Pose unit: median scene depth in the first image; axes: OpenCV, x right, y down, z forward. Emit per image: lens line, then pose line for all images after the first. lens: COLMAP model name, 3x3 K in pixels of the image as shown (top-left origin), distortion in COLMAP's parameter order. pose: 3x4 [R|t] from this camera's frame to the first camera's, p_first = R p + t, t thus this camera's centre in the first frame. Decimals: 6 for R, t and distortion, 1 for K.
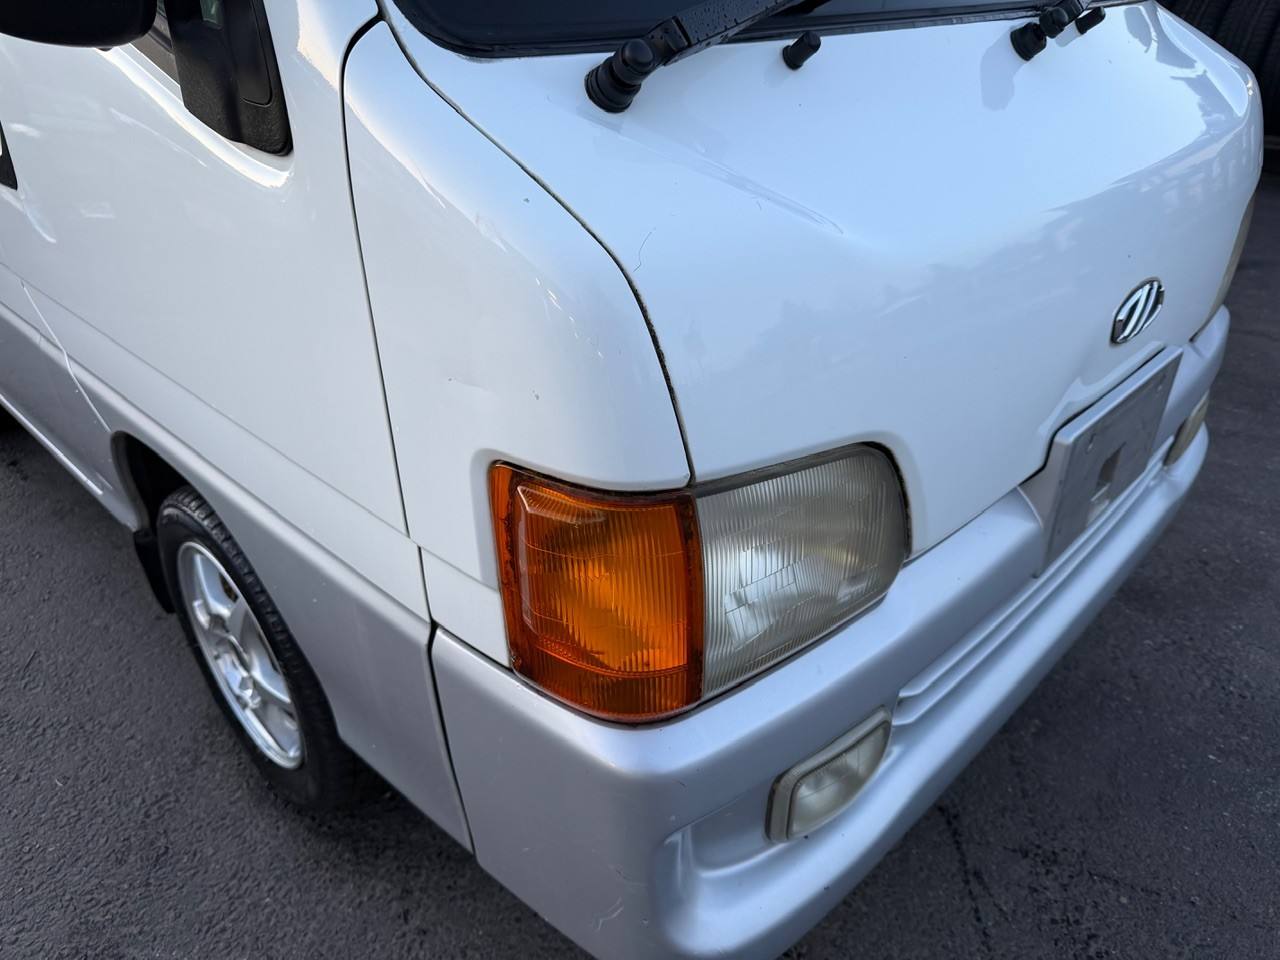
lens RADIAL K [[911.3, 0, 642.6], [0, 911.3, 482.4], [0, 0, 1]] dist [-0.011693, 0.004400]
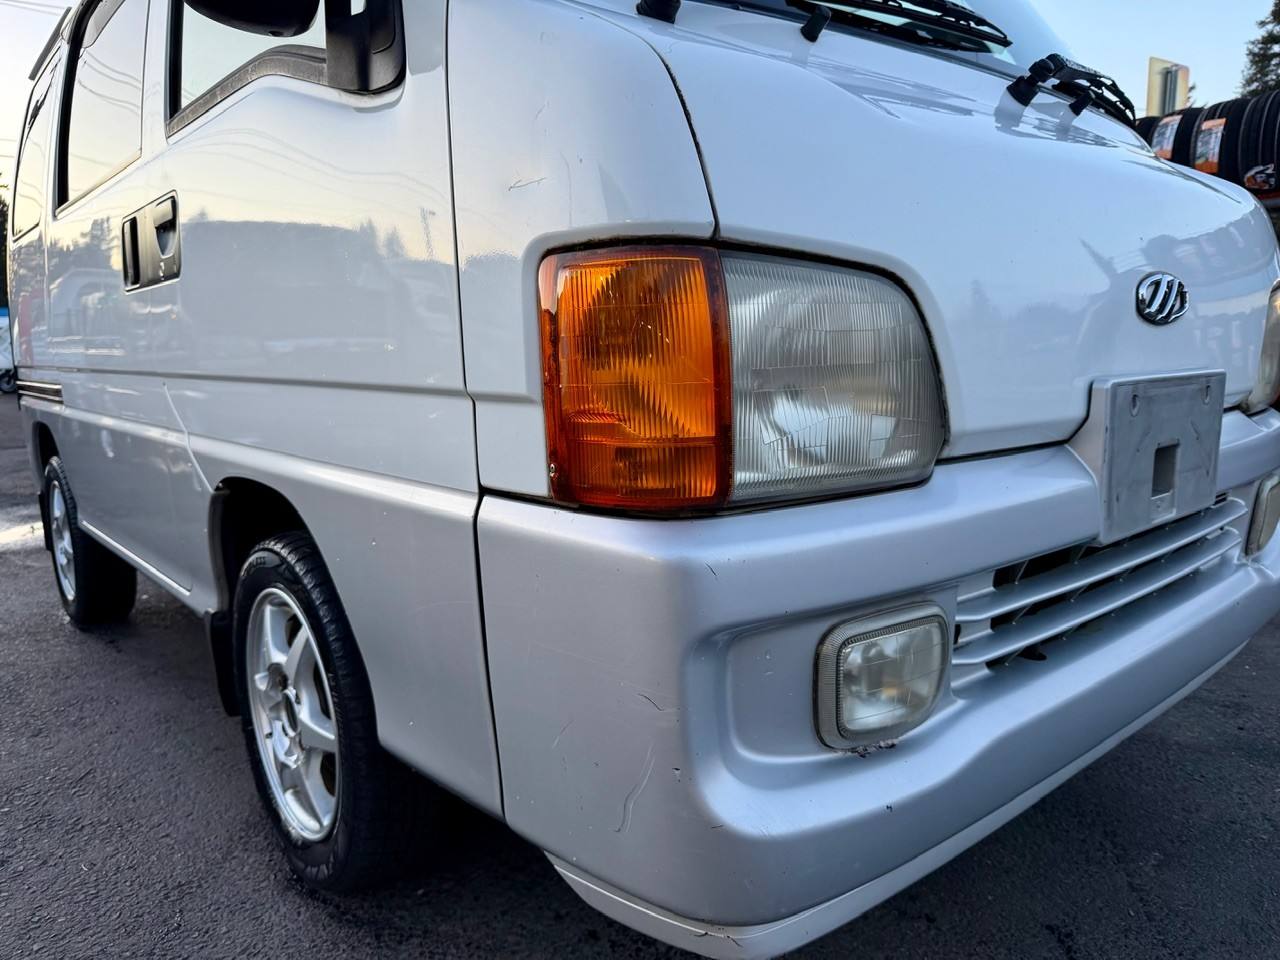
lens RADIAL K [[911.3, 0, 645.2], [0, 911.3, 499.7], [0, 0, 1]] dist [-0.011693, 0.004400]
pose [[0.995671, -0.001126, -0.092939, 0.030237], [-0.032089, 0.934278, -0.355098, 0.301268], [0.087231, 0.356543, 0.930198, 0.032249]]
